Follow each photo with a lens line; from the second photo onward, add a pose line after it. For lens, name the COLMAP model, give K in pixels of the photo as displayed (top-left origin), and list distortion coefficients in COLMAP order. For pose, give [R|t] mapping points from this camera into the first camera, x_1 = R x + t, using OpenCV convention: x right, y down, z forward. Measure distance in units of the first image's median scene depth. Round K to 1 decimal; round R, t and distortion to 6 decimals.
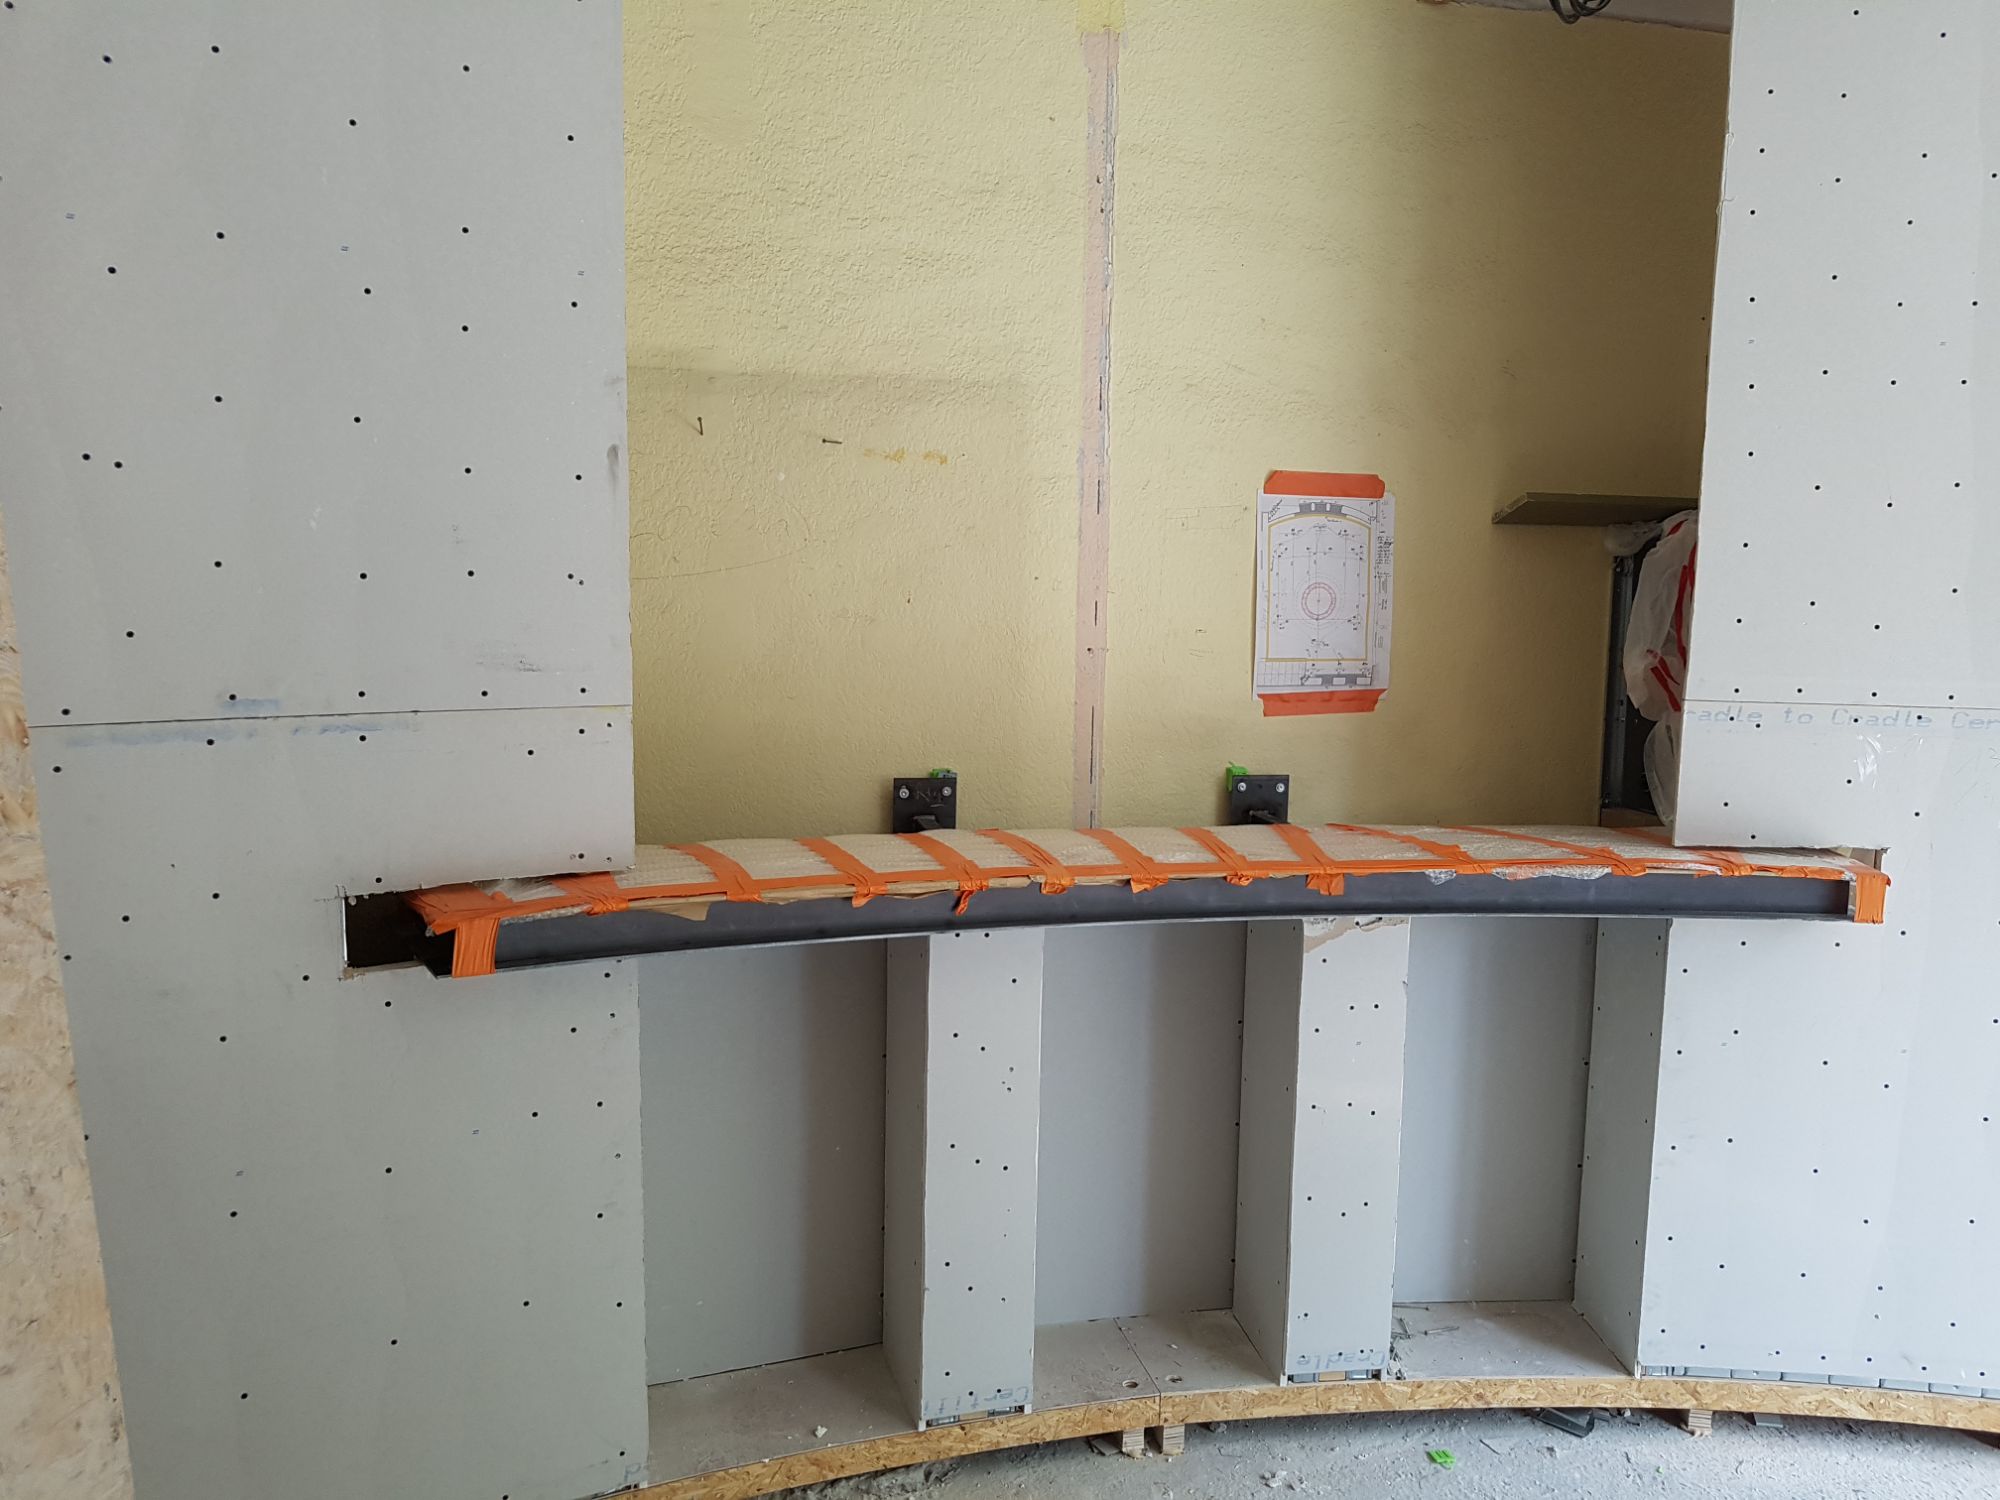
lens RADIAL K [[1550.6, 0, 991.5], [0, 1550.6, 761.5], [0, 0, 1]] dist [-0.014699, 0.005921]
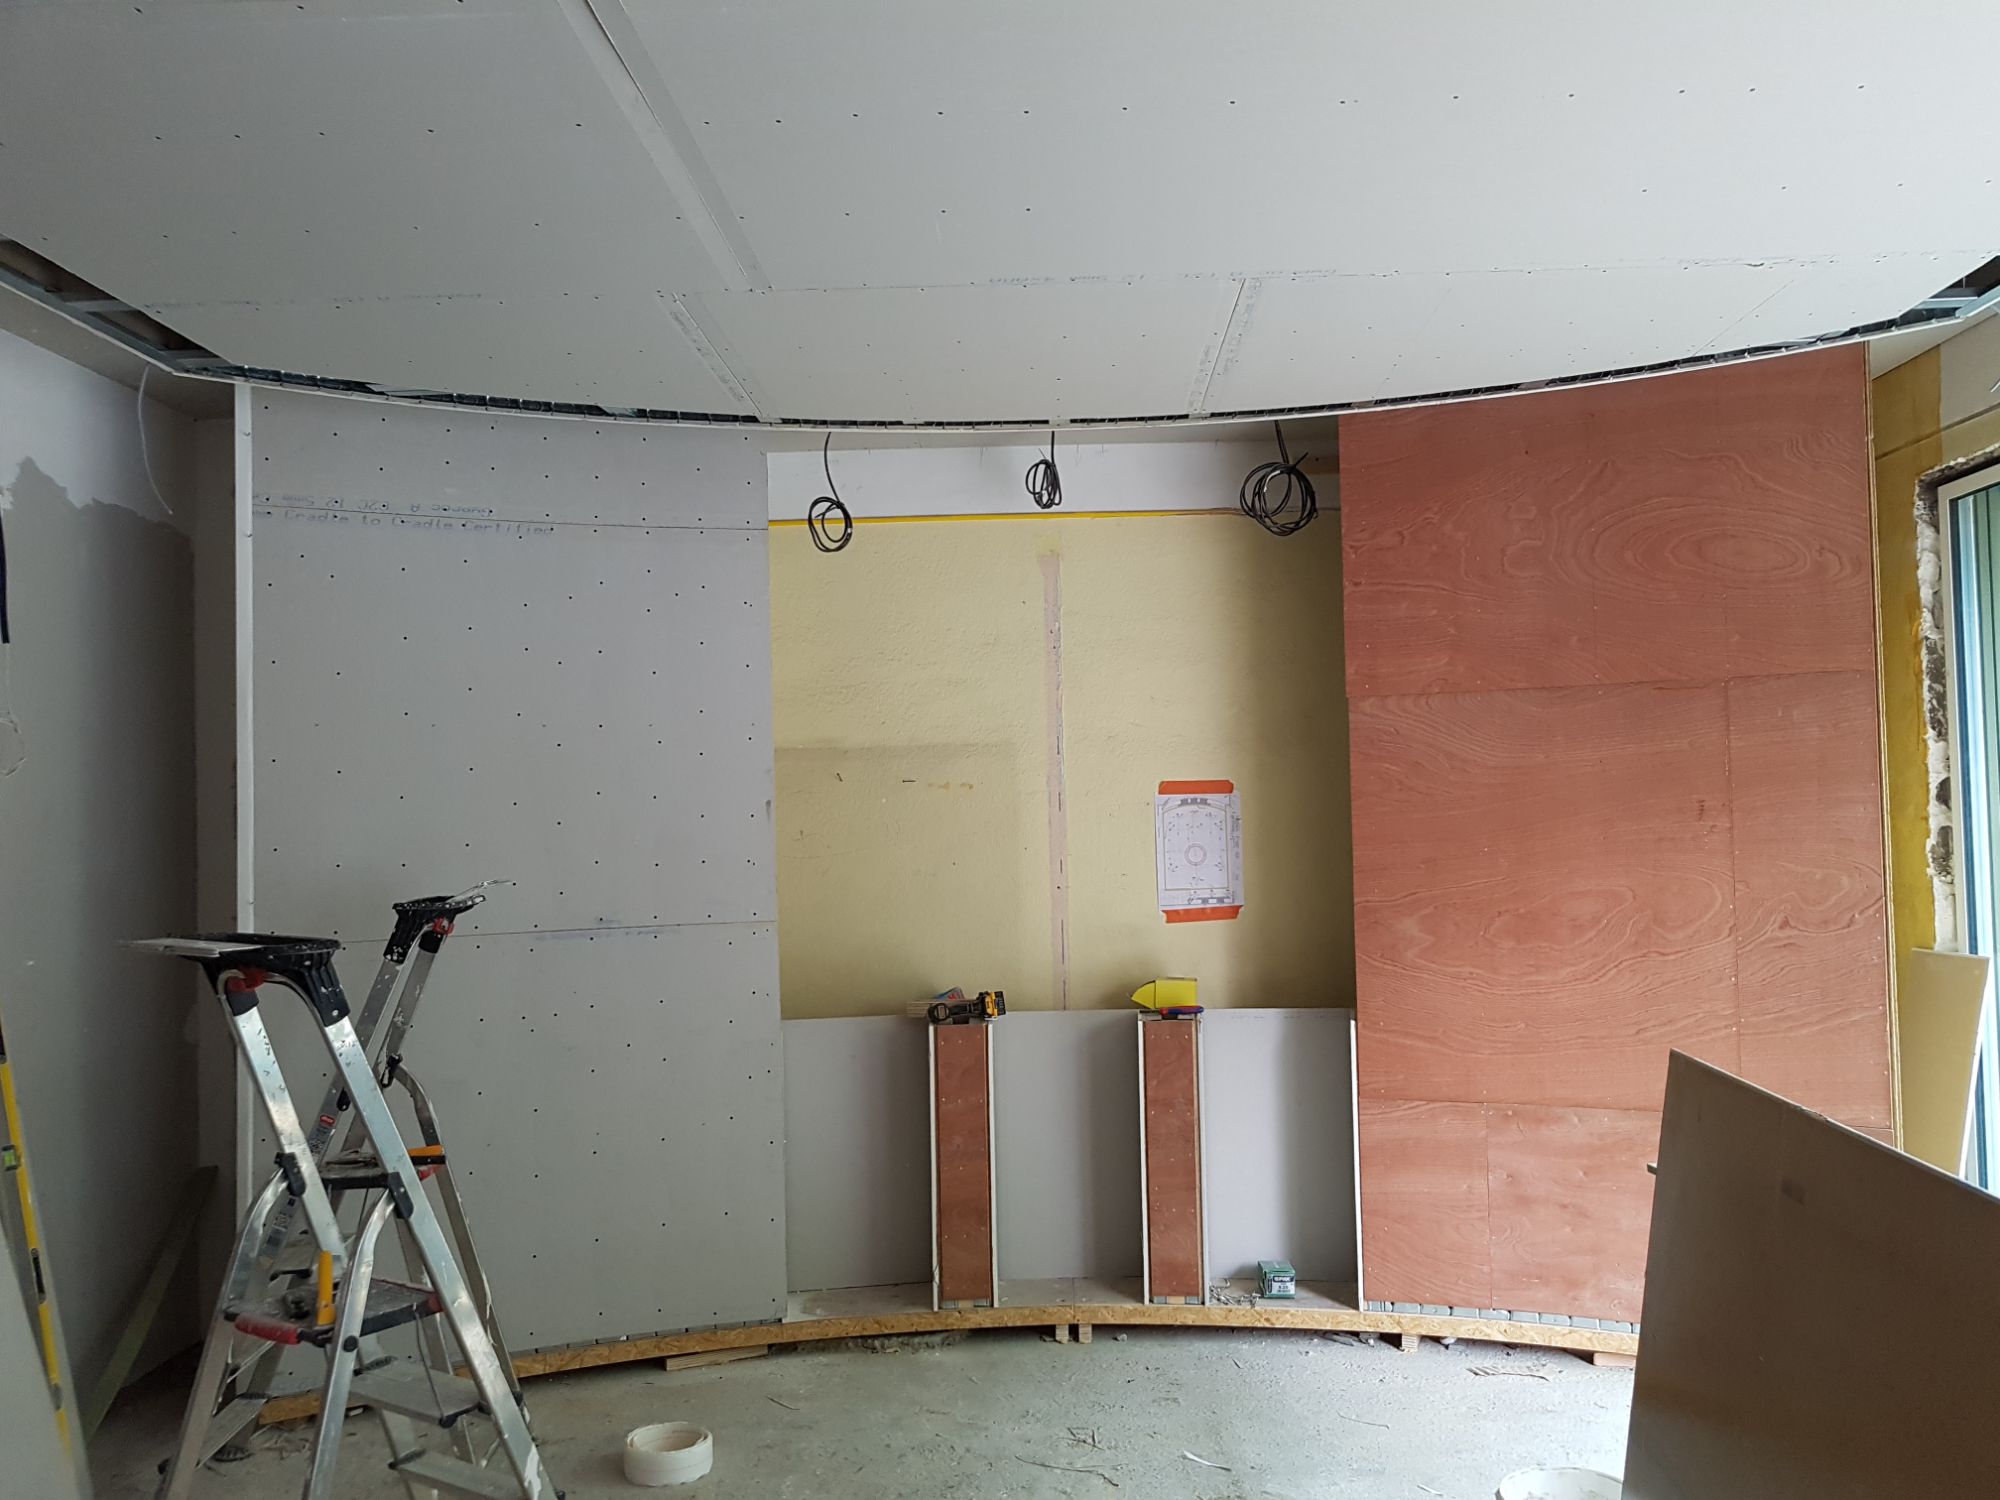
lens RADIAL K [[1550.6, 0, 1007.8], [0, 1550.6, 750.0], [0, 0, 1]] dist [-0.014699, 0.005921]
pose [[0.968789, -0.053960, -0.241941, 0.459487], [0.012945, 0.985701, -0.168004, 0.071964], [0.247547, 0.159628, 0.955636, -0.754681]]
